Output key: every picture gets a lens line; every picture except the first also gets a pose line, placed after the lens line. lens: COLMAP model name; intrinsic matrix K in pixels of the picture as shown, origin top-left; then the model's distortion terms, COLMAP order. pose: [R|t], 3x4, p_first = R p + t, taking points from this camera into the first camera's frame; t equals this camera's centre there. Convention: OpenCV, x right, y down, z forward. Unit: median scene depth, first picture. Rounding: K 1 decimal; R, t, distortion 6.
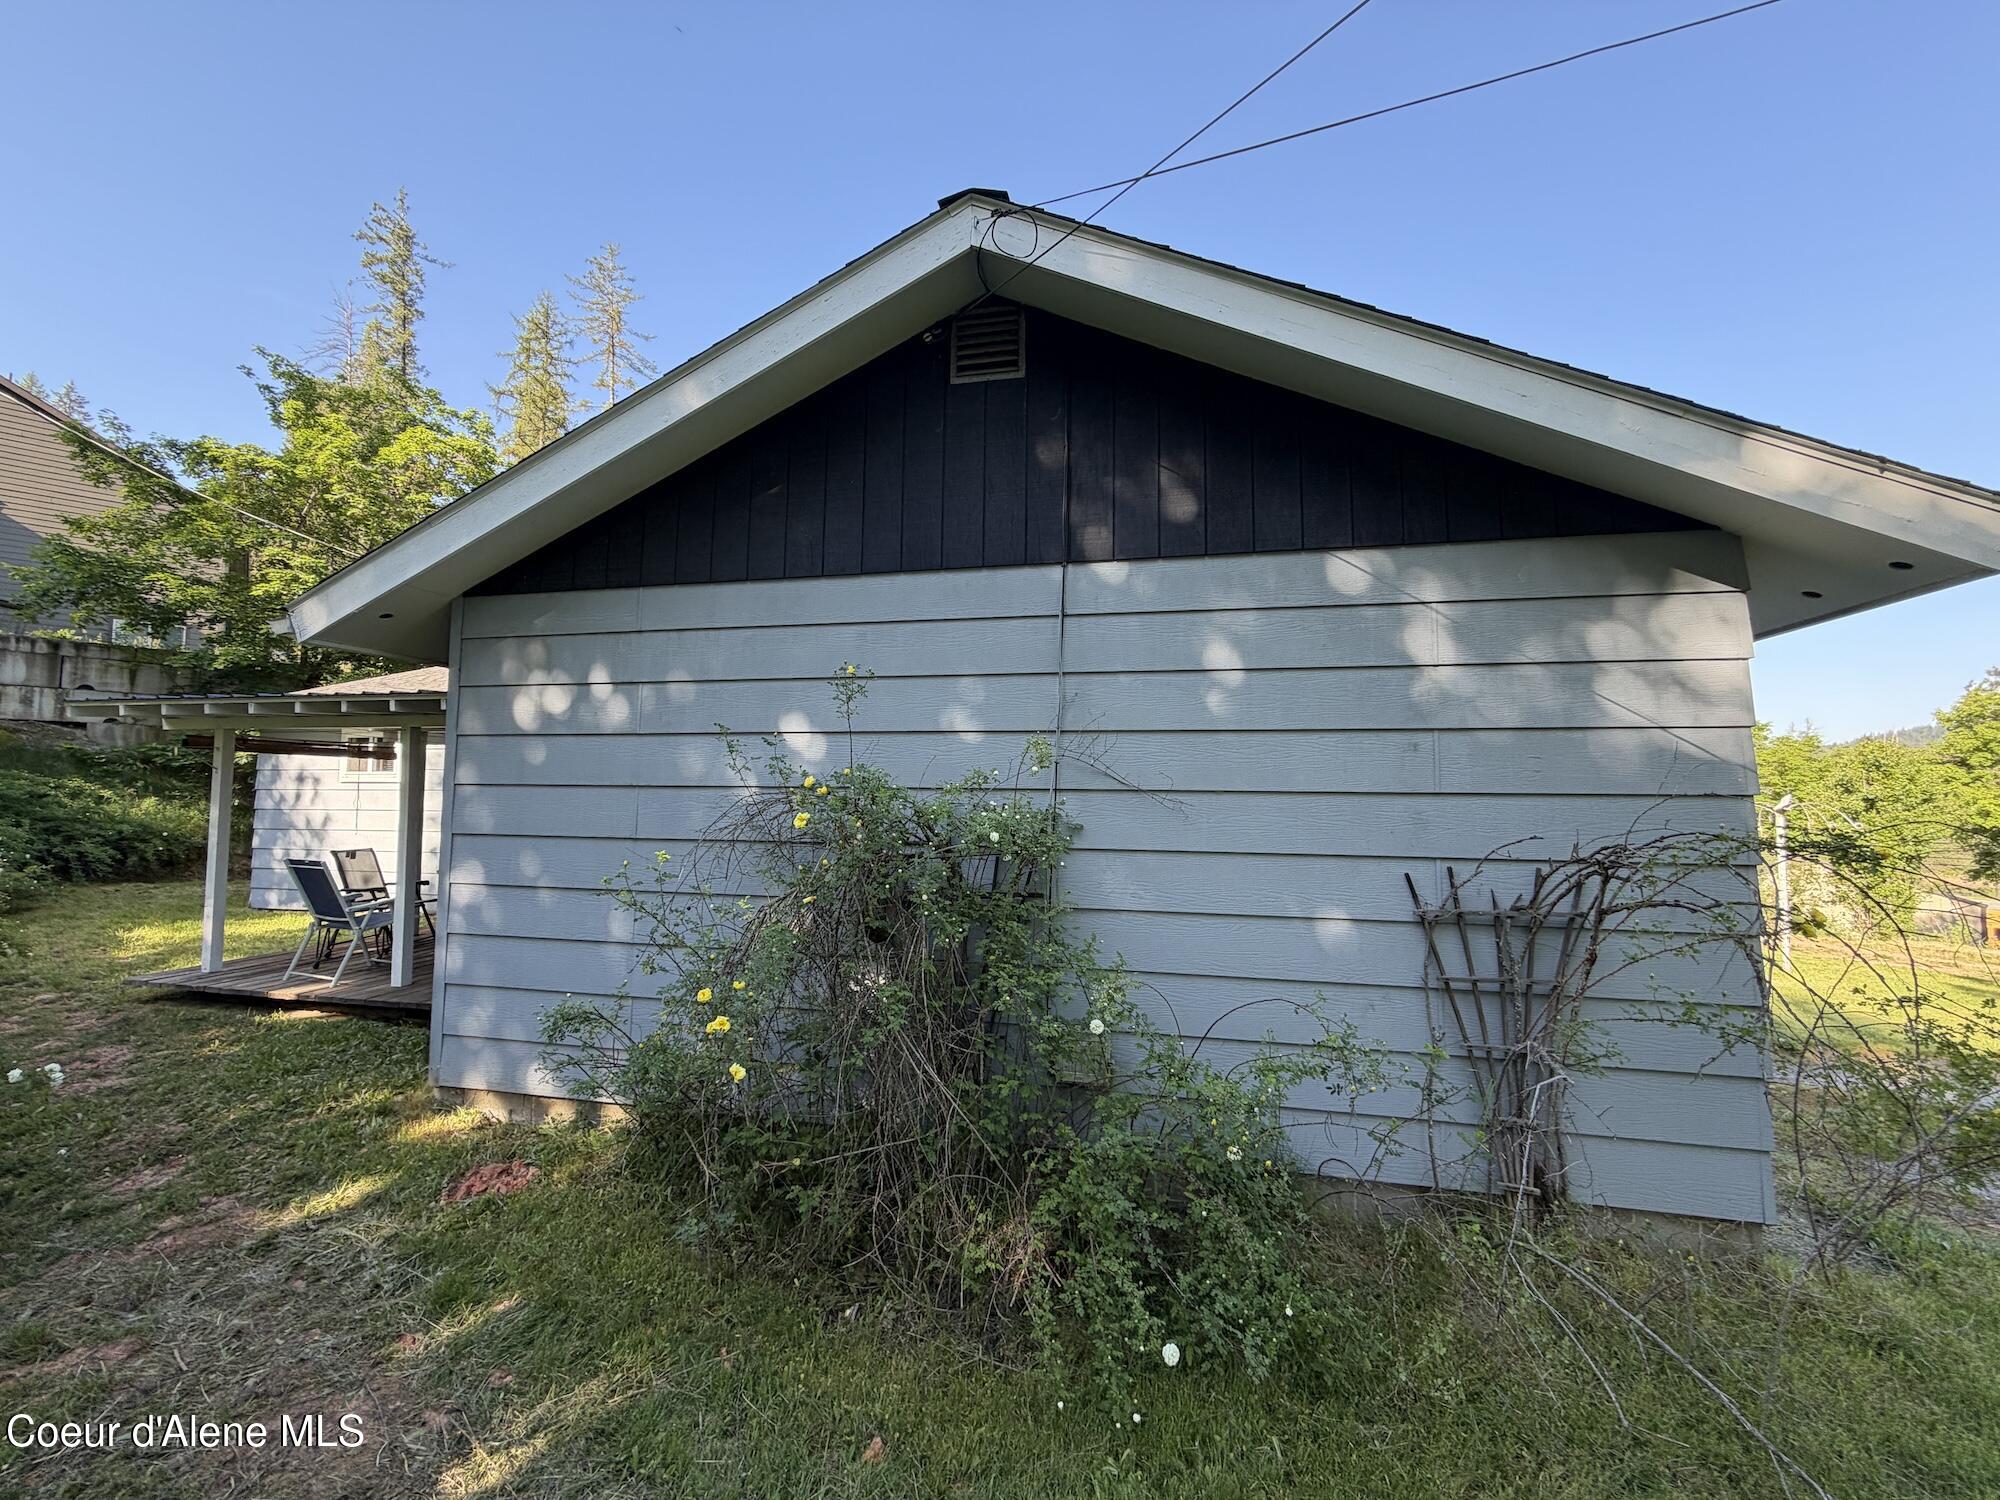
lens RADIAL K [[791.6, 0, 1001.5], [0, 791.6, 755.9], [0, 0, 1]] dist [0.001231, 0.000124]
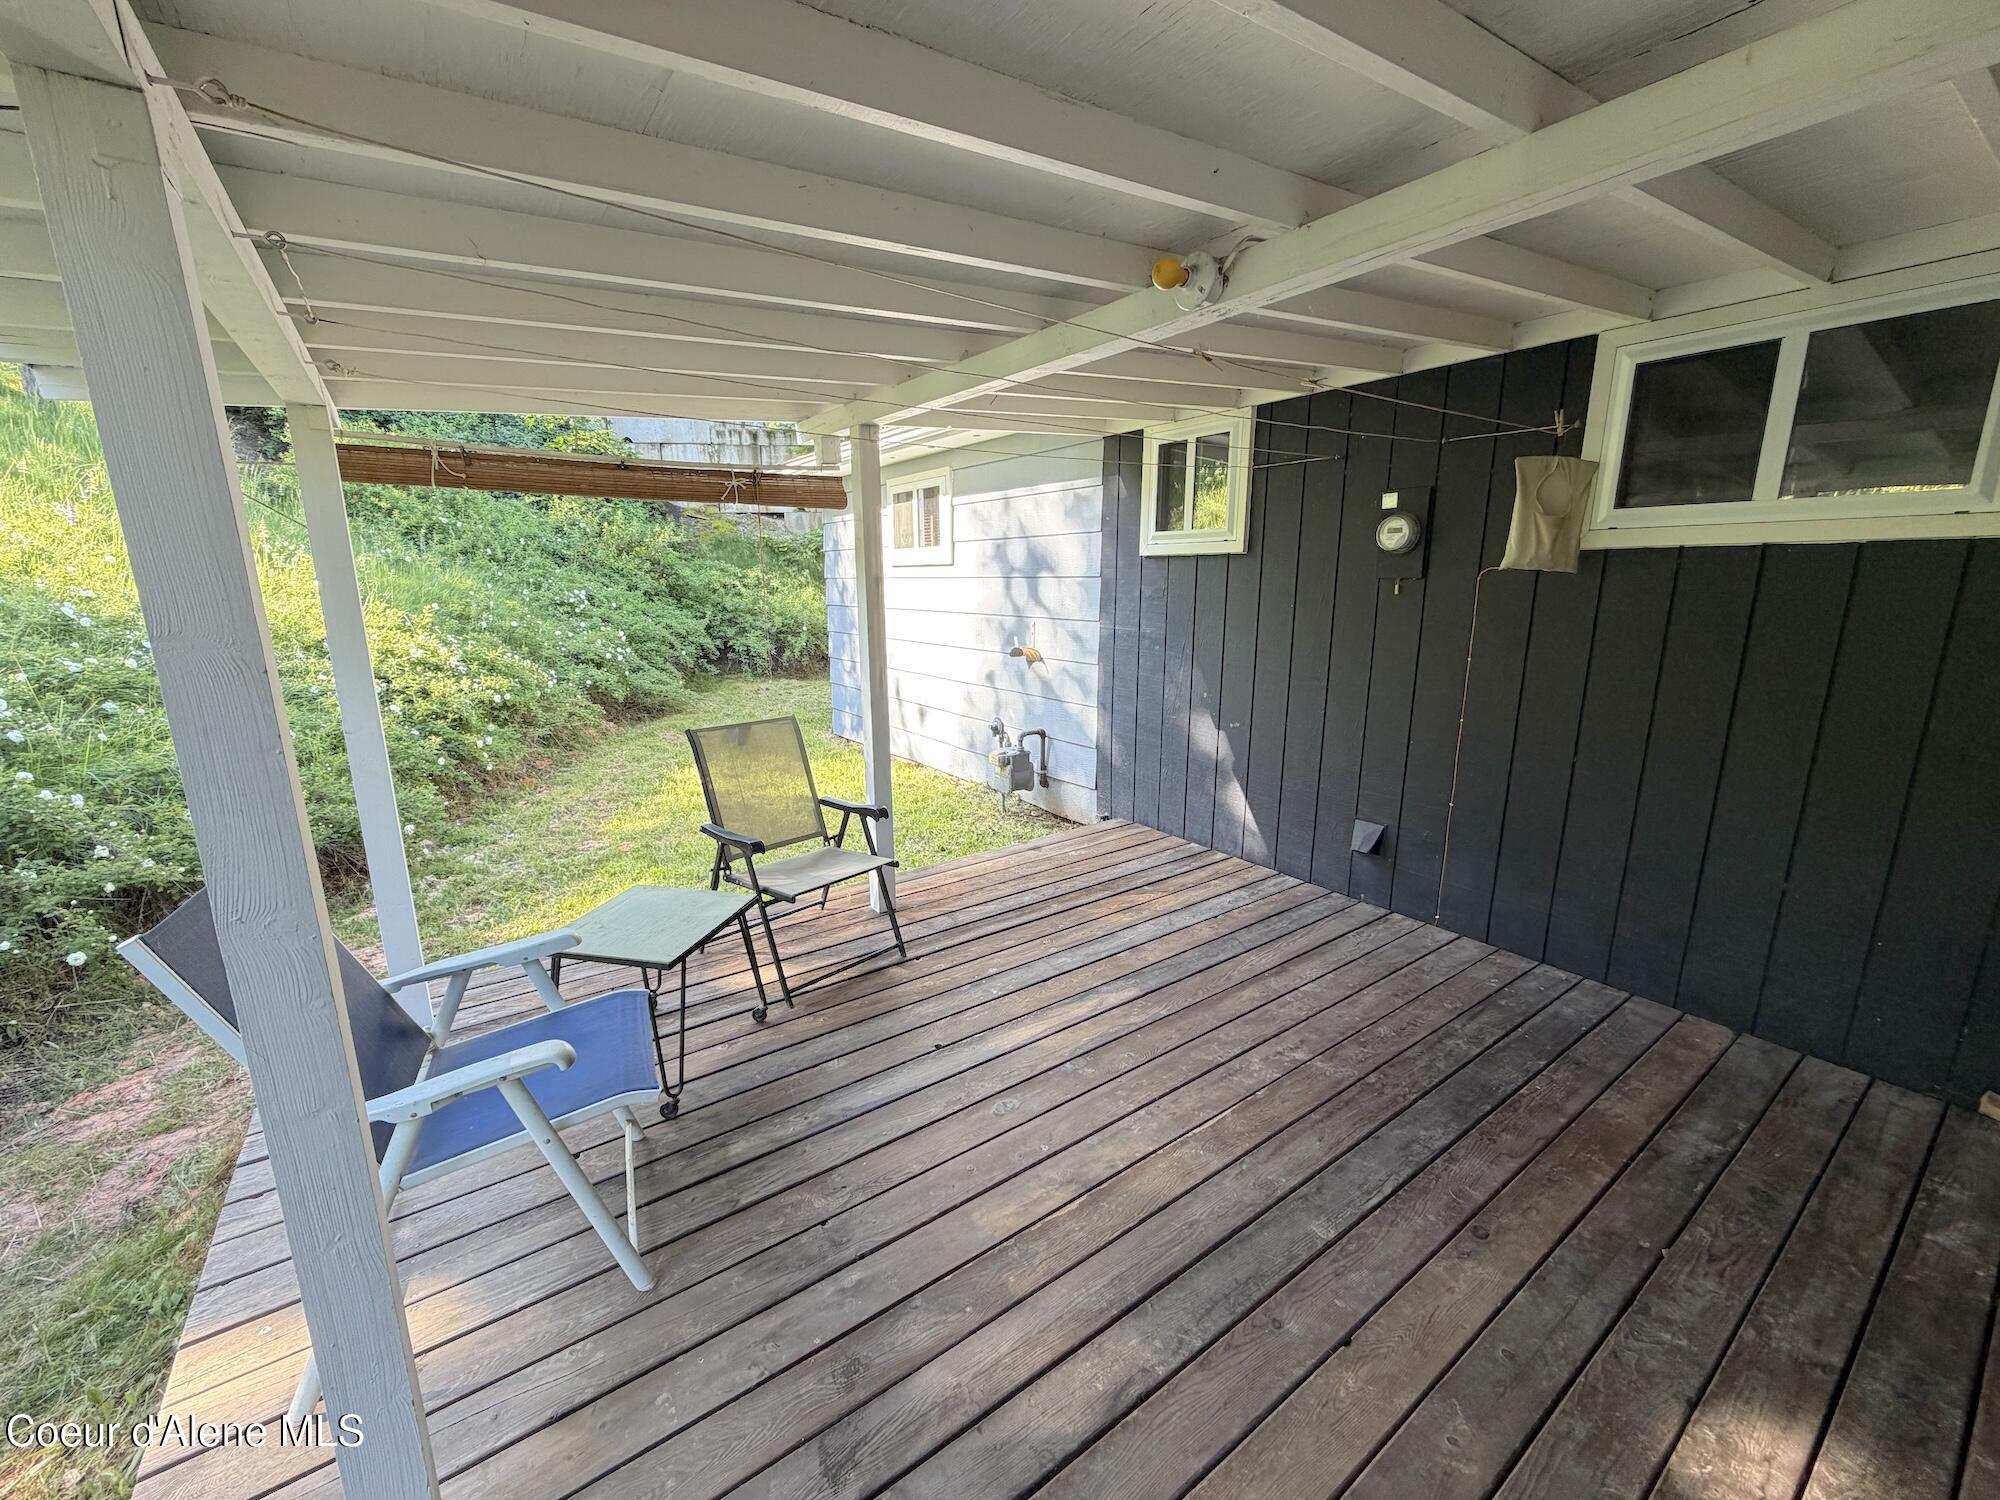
lens RADIAL K [[791.6, 0, 993.7], [0, 791.6, 744.9], [0, 0, 1]] dist [0.001231, 0.000124]
pose [[0.733381, 0.117337, -0.669615, -0.337979], [0.060076, 0.969952, 0.235761, 0.035212], [0.677158, -0.213130, 0.704295, 0.571870]]
